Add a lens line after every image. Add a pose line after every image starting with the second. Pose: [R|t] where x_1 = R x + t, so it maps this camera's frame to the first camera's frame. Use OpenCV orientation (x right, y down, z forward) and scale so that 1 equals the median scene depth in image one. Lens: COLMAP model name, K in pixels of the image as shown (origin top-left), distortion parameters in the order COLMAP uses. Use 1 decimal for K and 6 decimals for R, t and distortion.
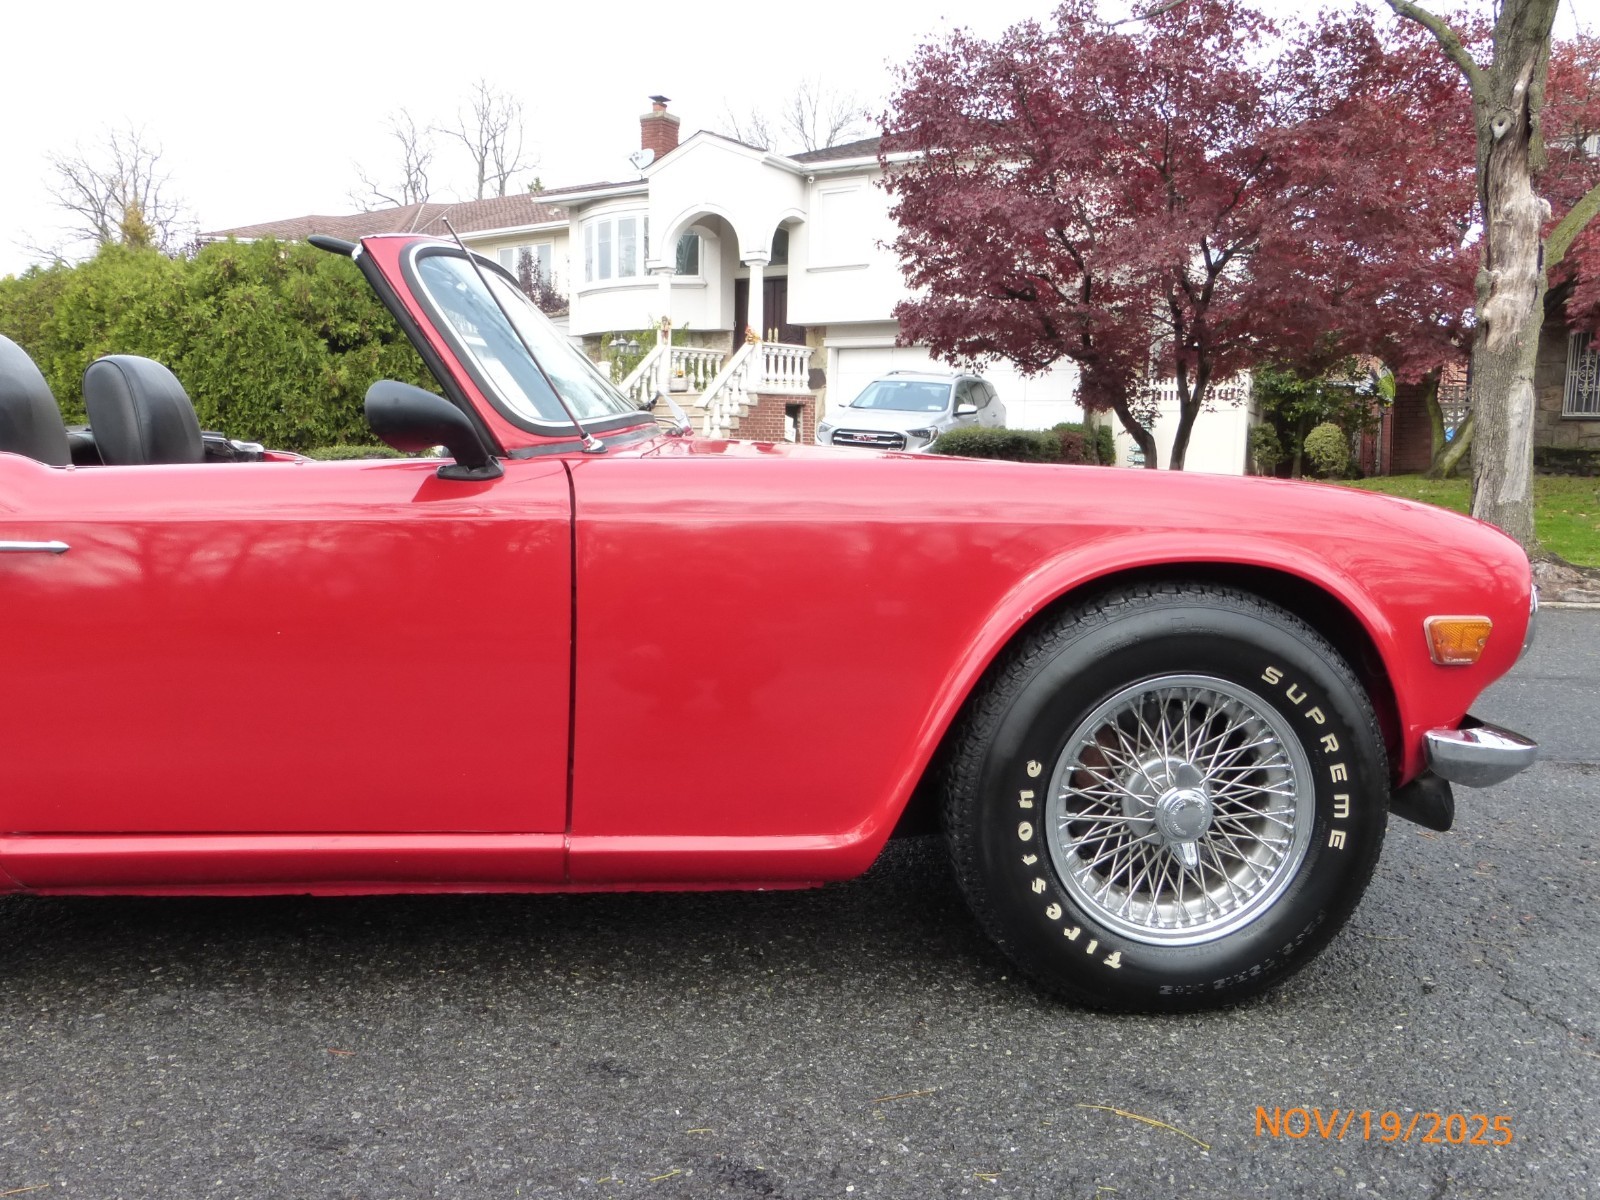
lens RADIAL K [[1325.5, 0, 796.4], [0, 1325.5, 624.7], [0, 0, 1]] dist [-0.000604, 0.047449]
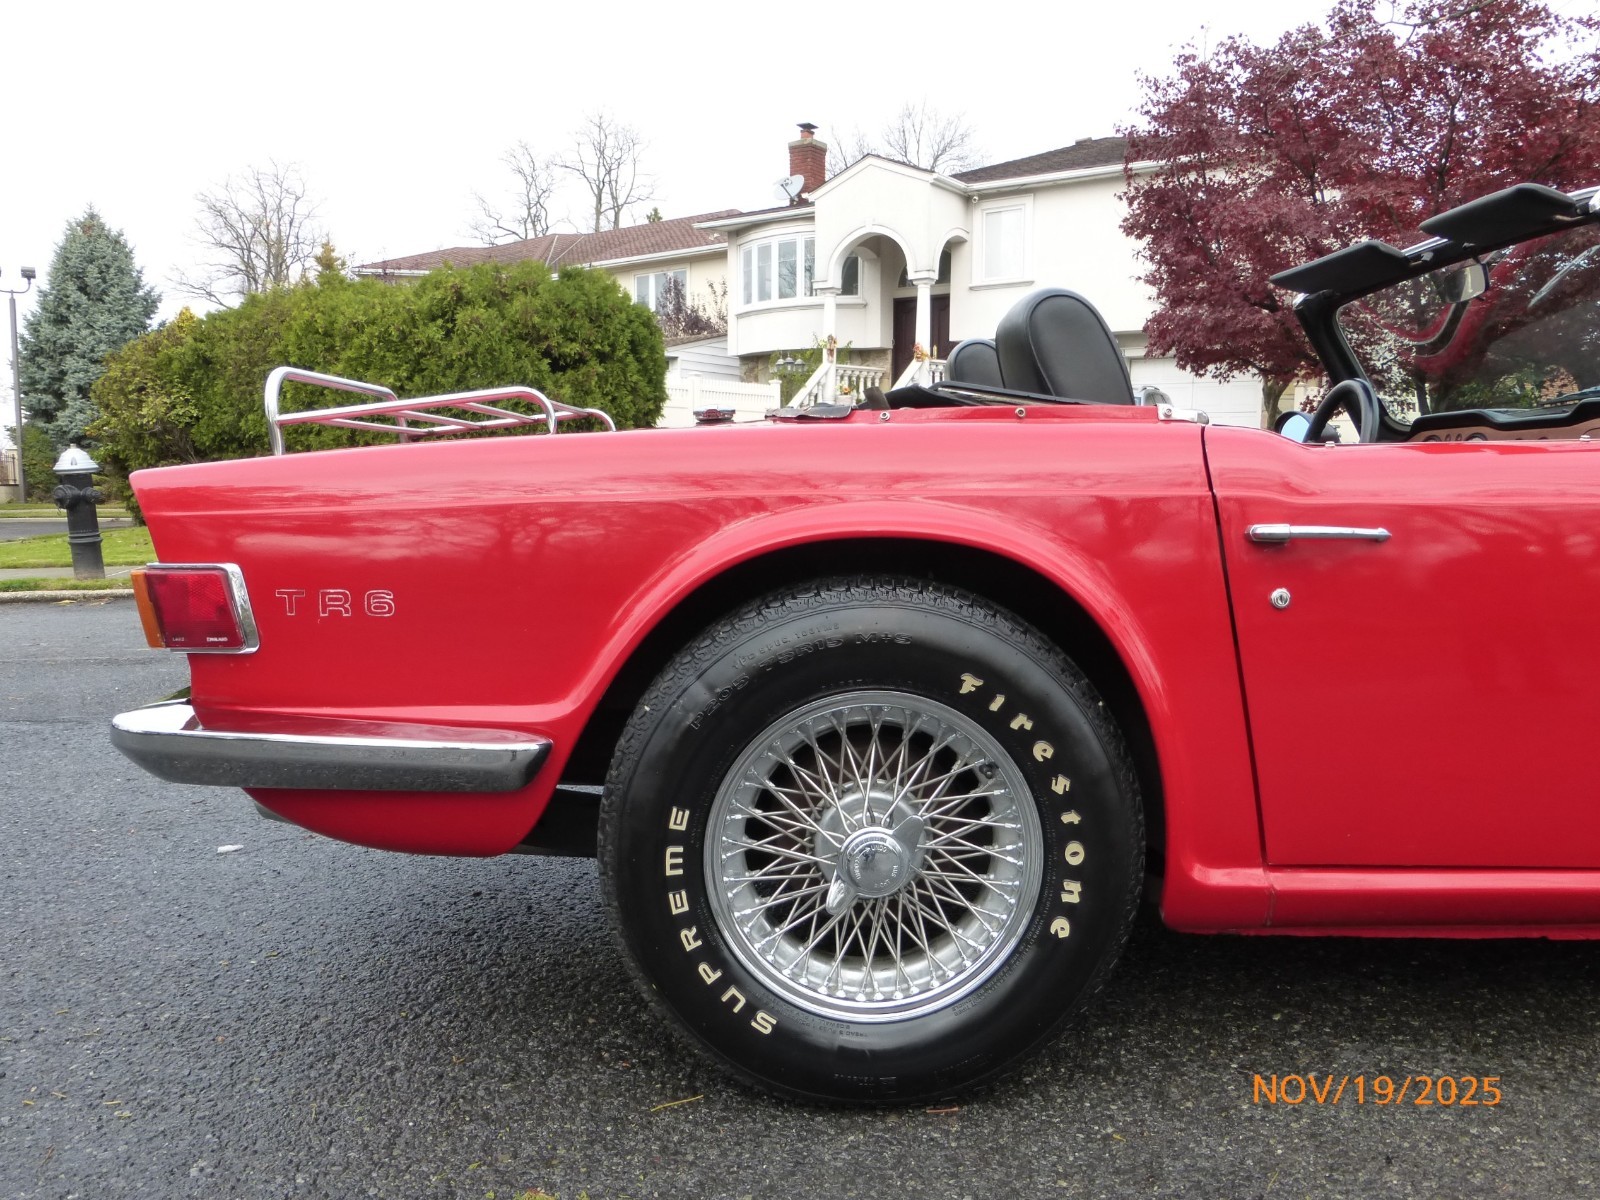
lens RADIAL K [[1267.7, 0, 793.1], [0, 1267.7, 625.4], [0, 0, 1]] dist [0.022616, -0.002858]
pose [[0.998398, -0.000209, -0.056572, -0.101367], [-0.000209, 0.999973, -0.007388, 0.000900], [0.056572, 0.007388, 0.998371, 0.018051]]
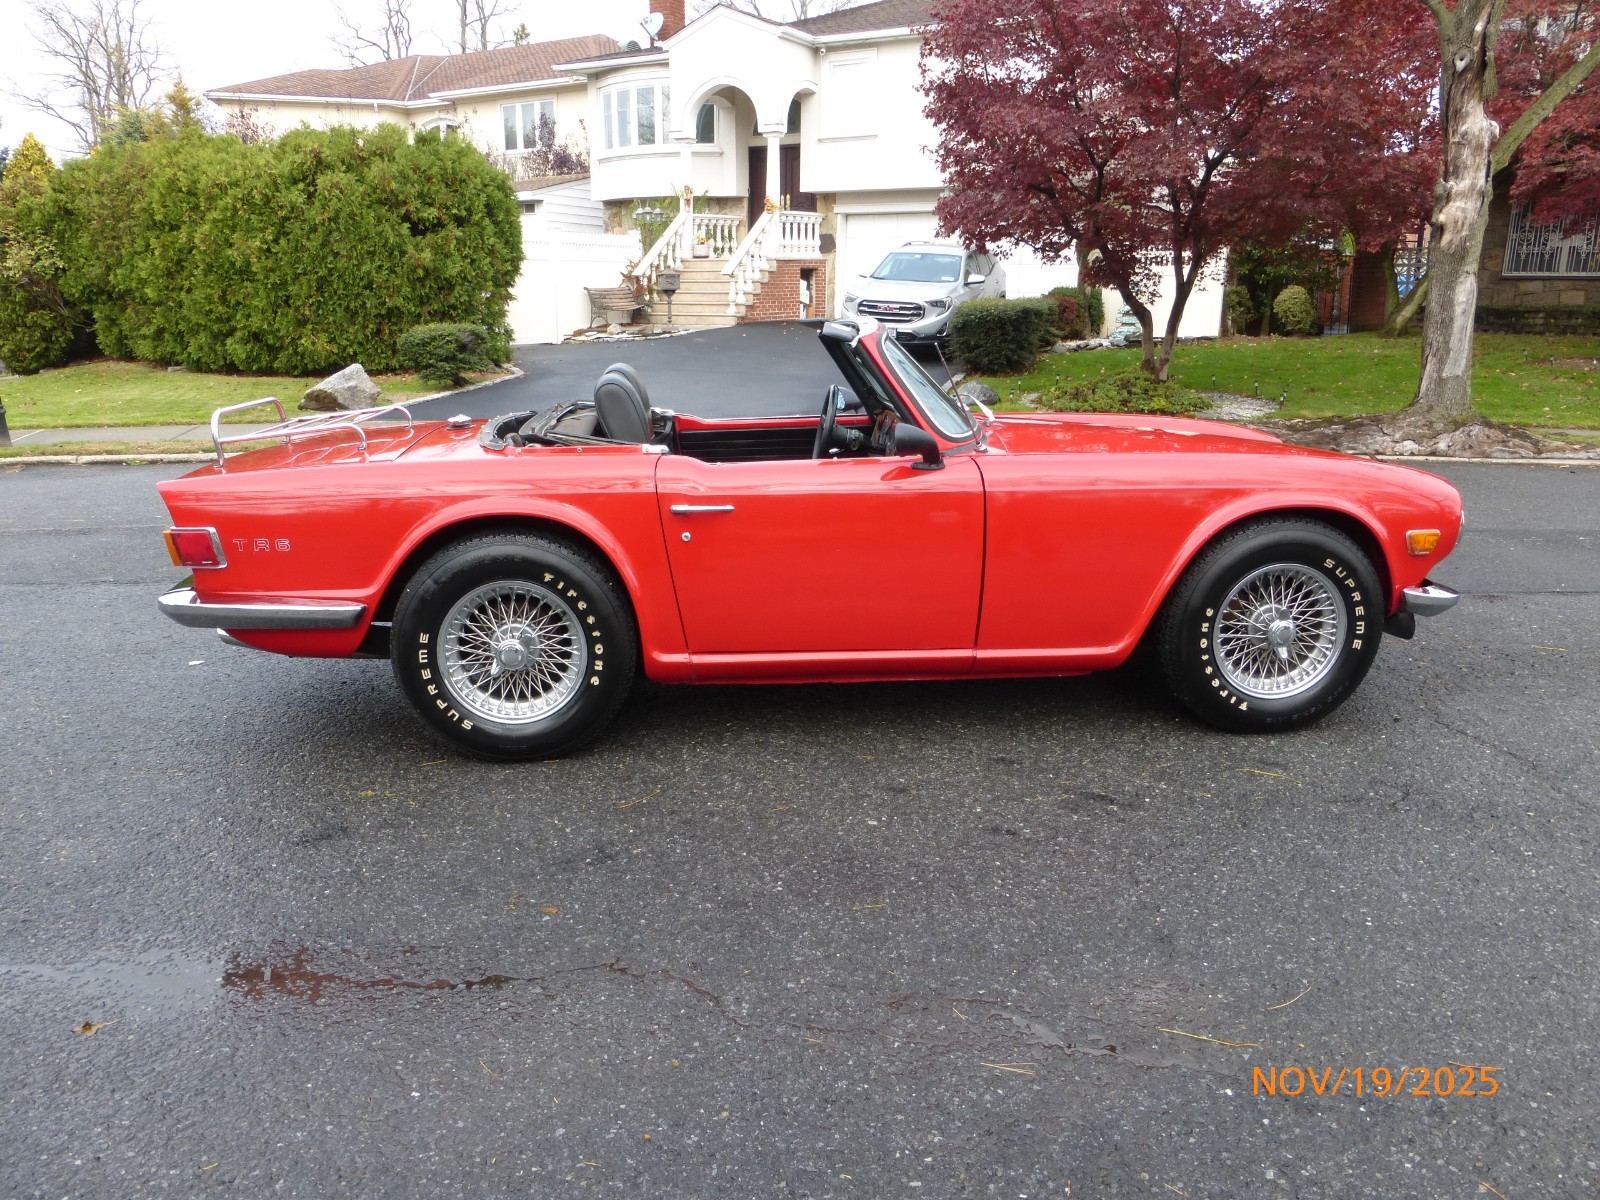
lens RADIAL K [[1267.7, 0, 793.1], [0, 1267.7, 625.4], [0, 0, 1]] dist [0.022616, -0.002858]
pose [[0.999650, -0.014513, 0.022098, -0.057273], [0.011528, 0.991490, 0.129672, -0.014799], [-0.023791, -0.129372, 0.991311, -0.103393]]
